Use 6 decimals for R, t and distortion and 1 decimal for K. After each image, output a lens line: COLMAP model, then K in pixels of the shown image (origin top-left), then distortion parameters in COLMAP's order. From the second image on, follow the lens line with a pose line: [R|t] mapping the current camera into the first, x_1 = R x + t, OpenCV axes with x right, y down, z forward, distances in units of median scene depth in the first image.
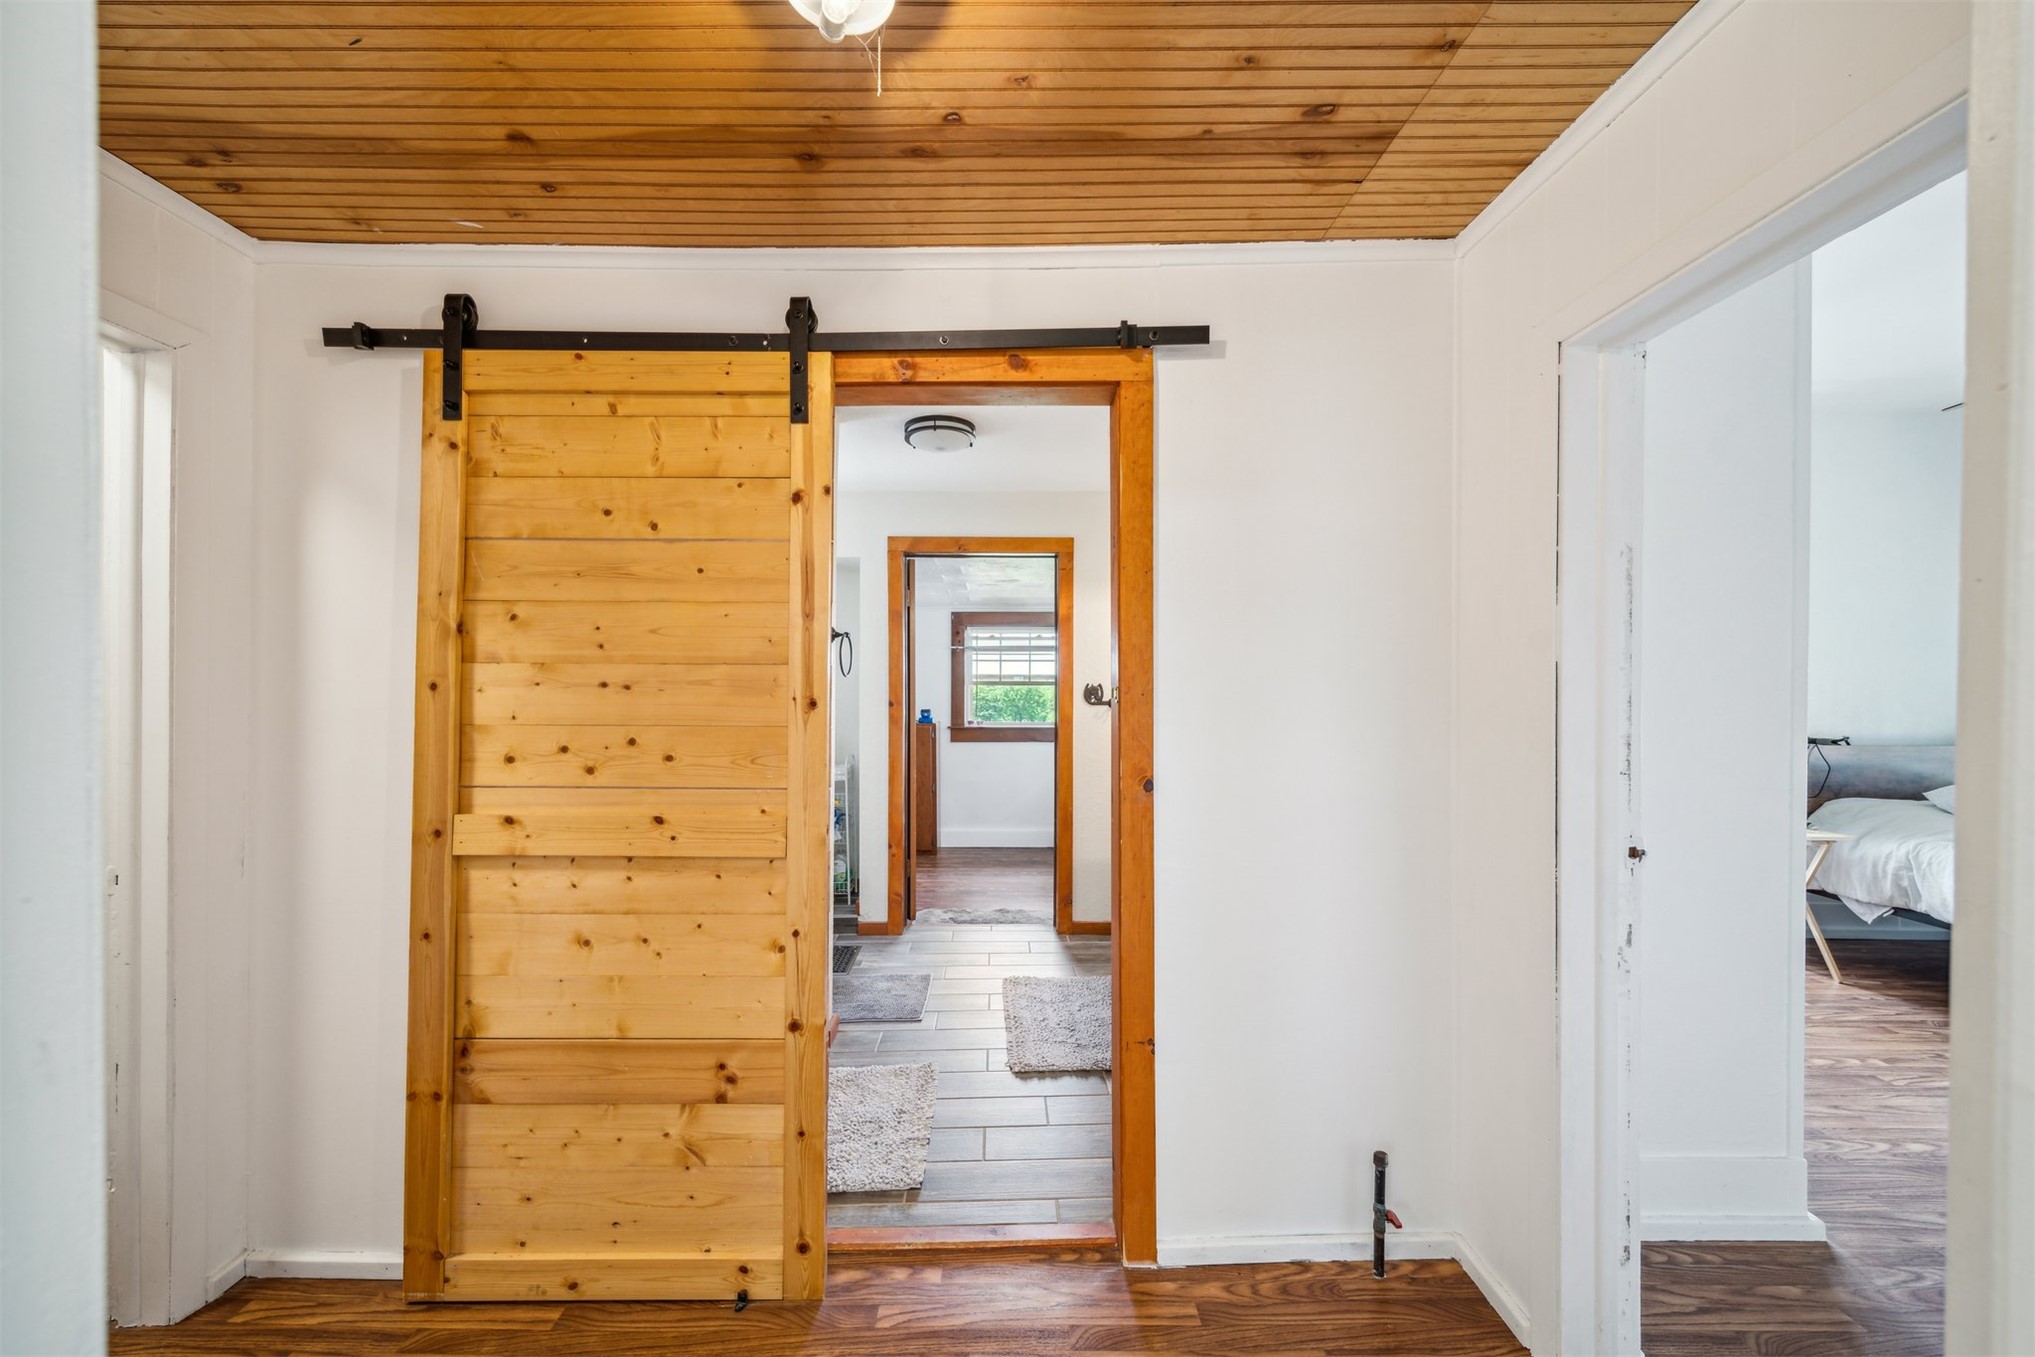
lens RADIAL K [[732.7, 0, 1010.7], [0, 732.7, 684.5], [0, 0, 1]] dist [0.002866, 0.000078]
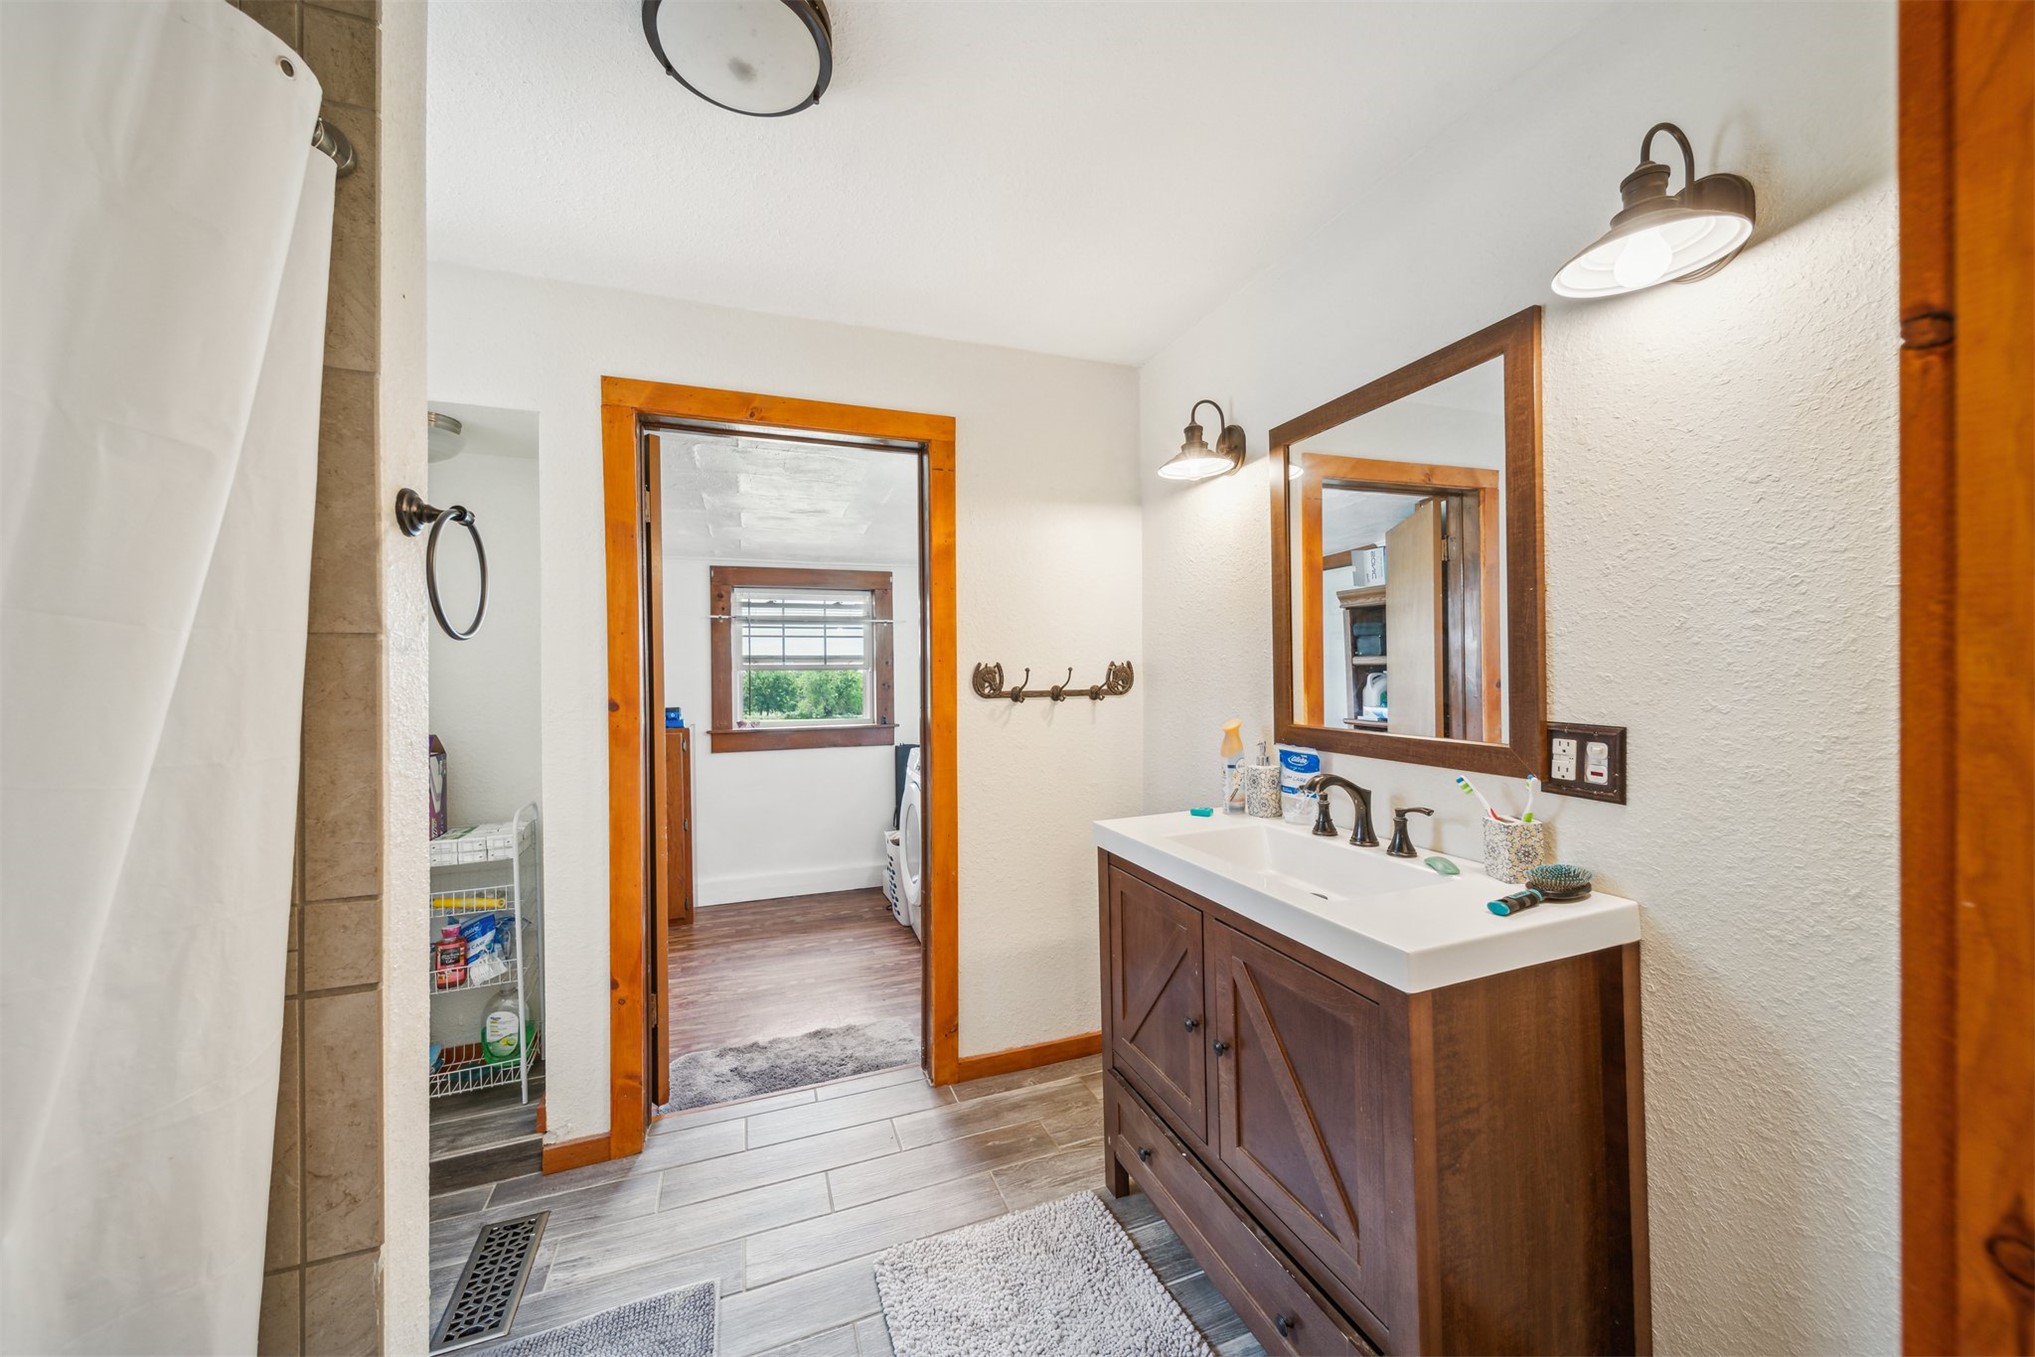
lens RADIAL K [[732.7, 0, 1018.4], [0, 732.7, 665.2], [0, 0, 1]] dist [0.002866, 0.000078]
pose [[0.941901, -0.011916, 0.335678, -0.048161], [0.014011, 0.999895, -0.003818, 0.002453], [-0.335598, 0.008299, 0.941969, 0.298789]]
